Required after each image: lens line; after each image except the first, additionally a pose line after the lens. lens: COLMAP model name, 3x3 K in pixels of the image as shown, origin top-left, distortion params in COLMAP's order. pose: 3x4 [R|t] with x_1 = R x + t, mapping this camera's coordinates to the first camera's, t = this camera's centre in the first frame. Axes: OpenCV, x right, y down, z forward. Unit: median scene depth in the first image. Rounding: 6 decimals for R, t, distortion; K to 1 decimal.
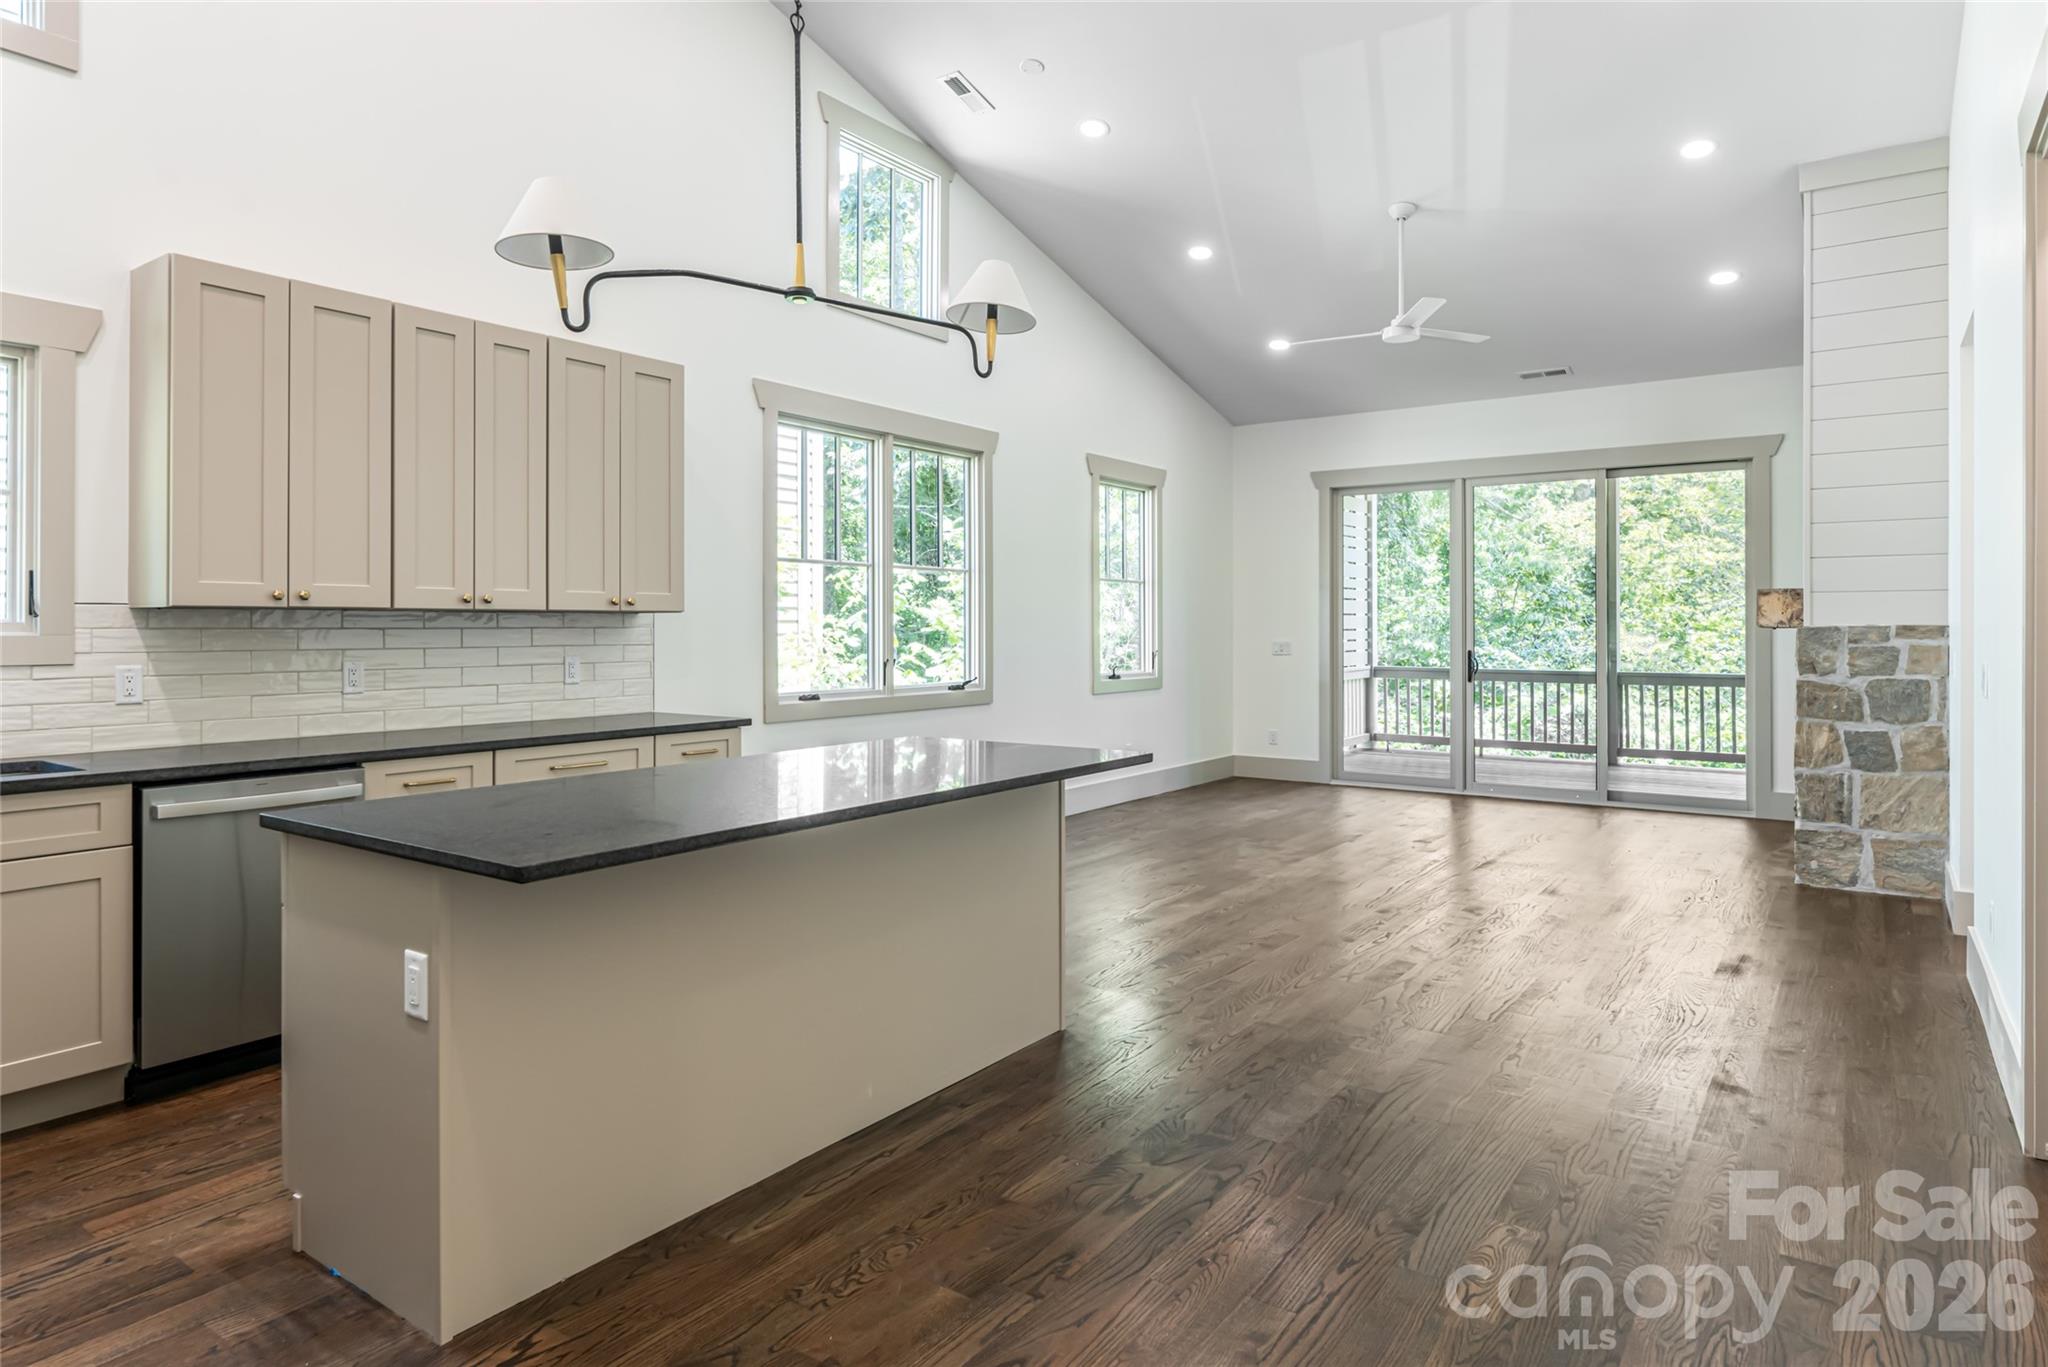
lens RADIAL K [[1186.1, 0, 940.8], [0, 1186.1, 620.1], [0, 0, 1]] dist [-0.021777, 0.001921]
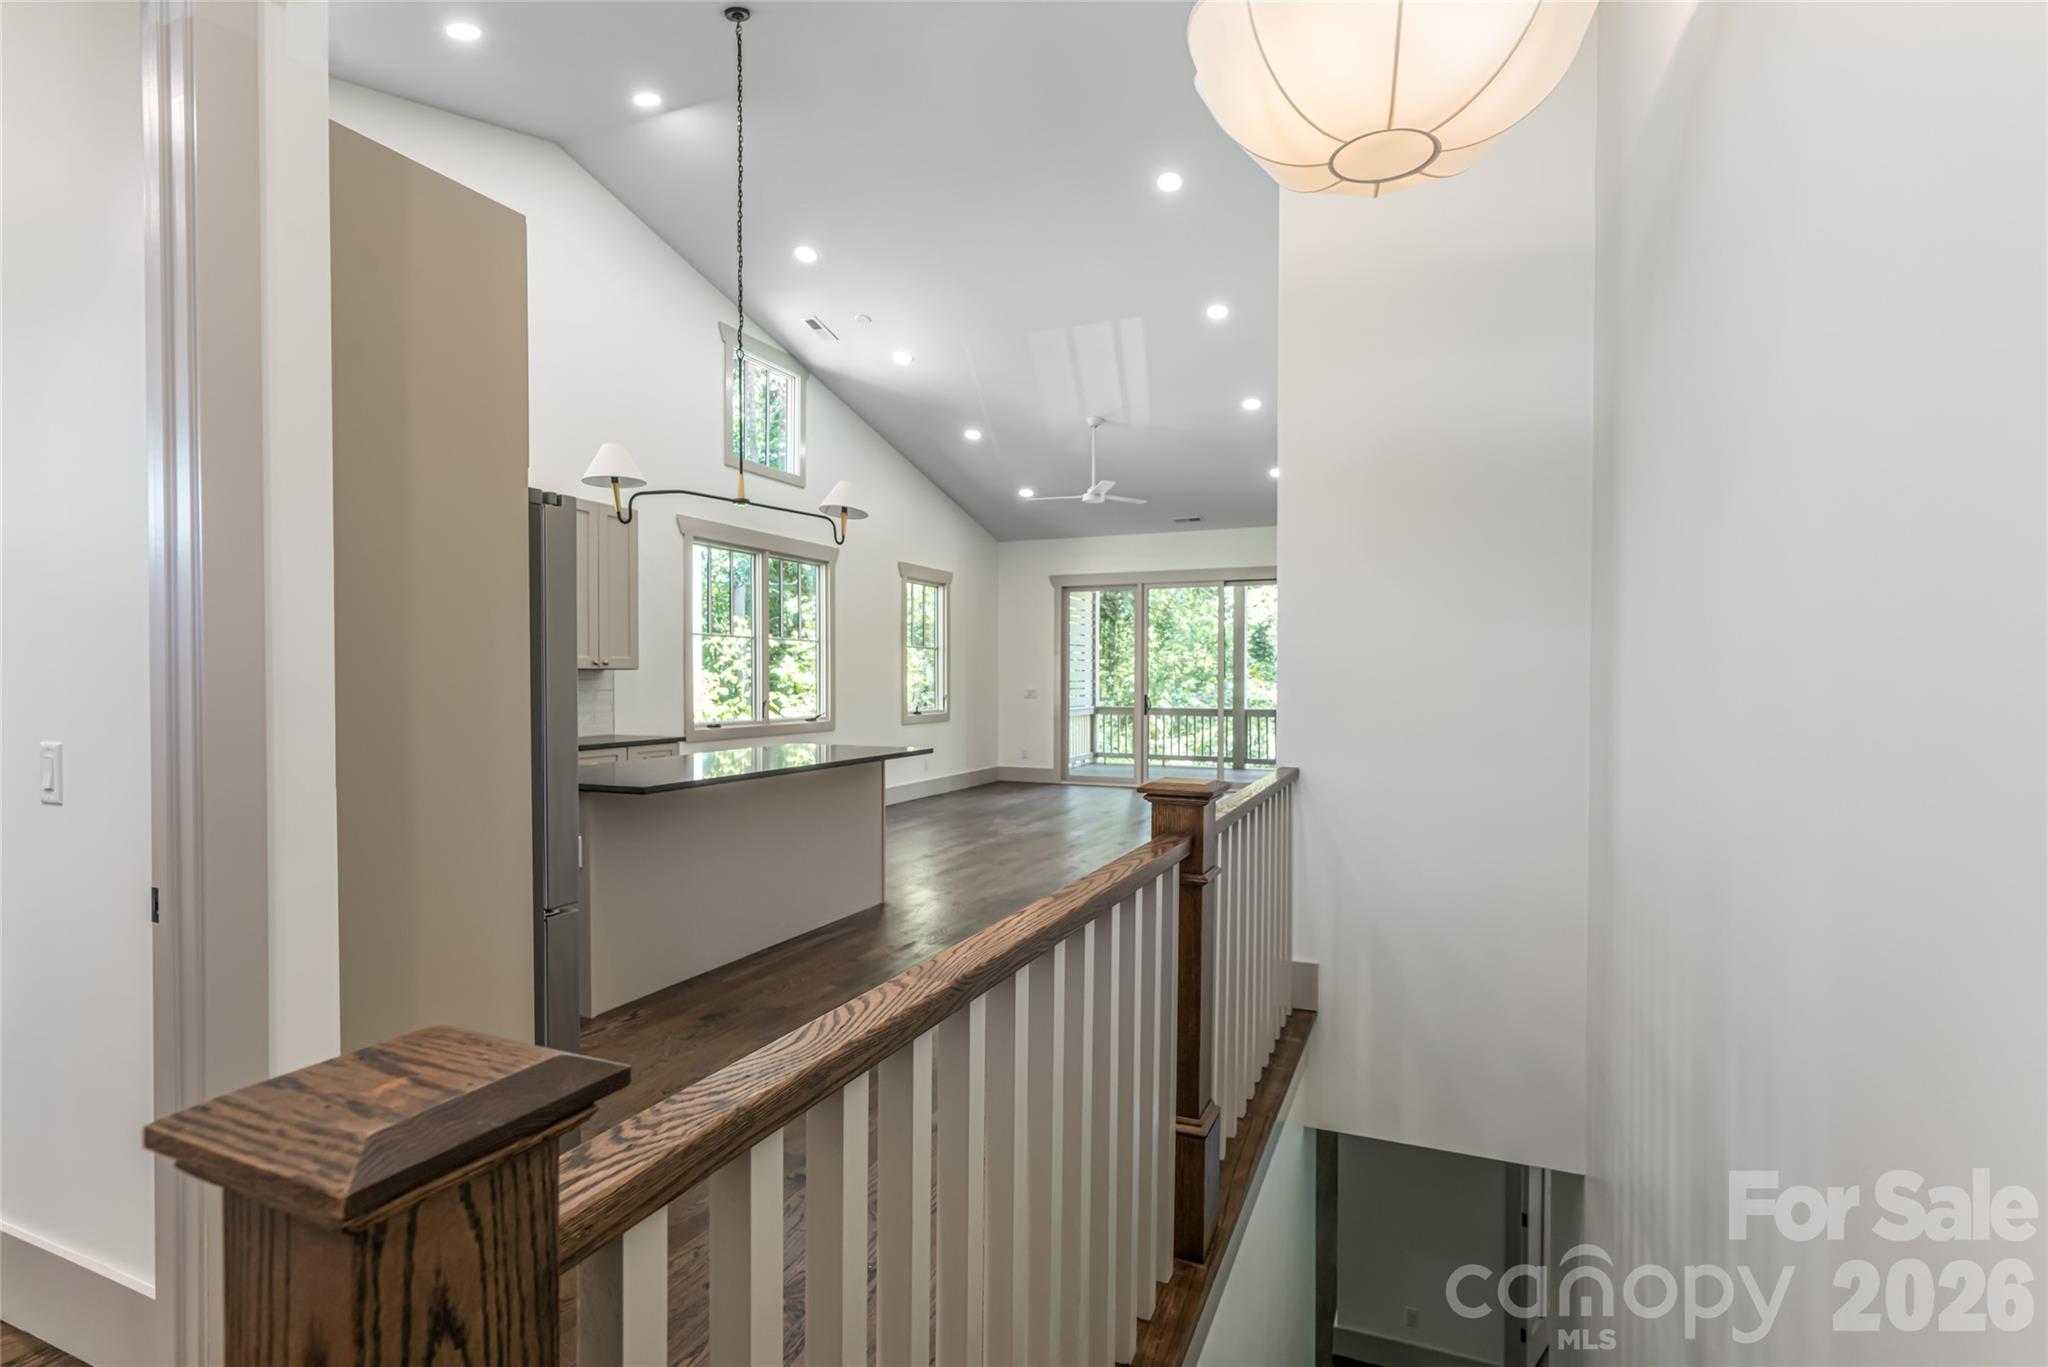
lens RADIAL K [[976.7, 0, 1028.2], [0, 976.7, 690.3], [0, 0, 1]] dist [-0.020028, -0.000094]
pose [[0.968164, -0.002386, 0.250305, -0.035539], [-0.001950, 0.999852, 0.017077, -0.002136], [-0.250308, -0.017021, 0.968017, -0.313100]]
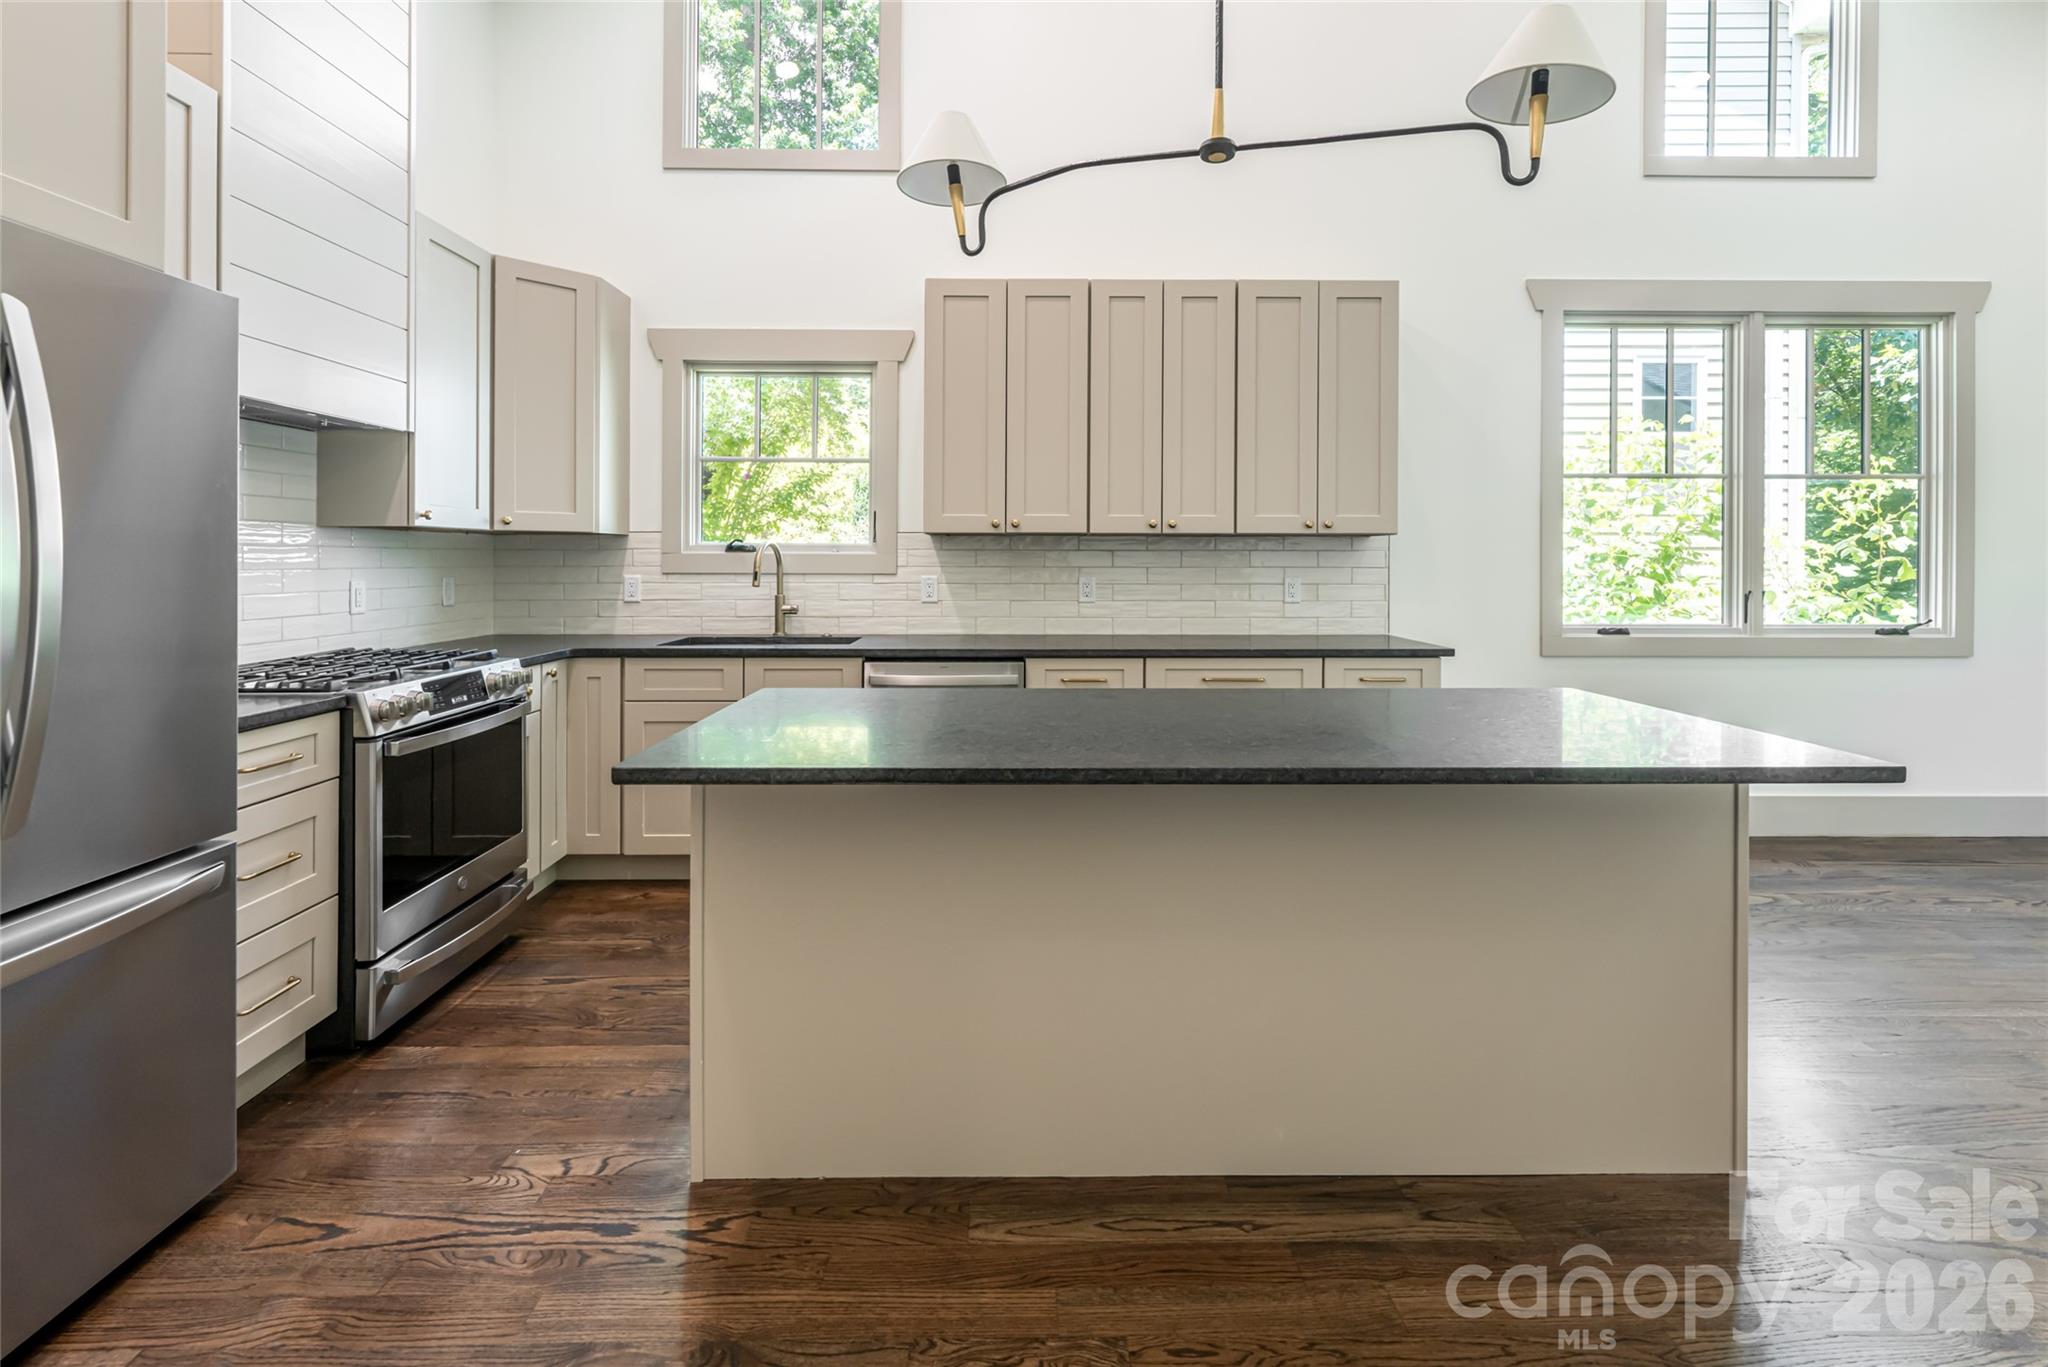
lens RADIAL K [[912.3, 0, 1028.4], [0, 912.3, 565.1], [0, 0, 1]] dist [0.000855, 0.001276]
pose [[0.620031, 0.012476, -0.784478, 0.159827], [0.001016, 0.999860, 0.016704, 0.004648], [0.784576, -0.011154, 0.619932, 0.254052]]
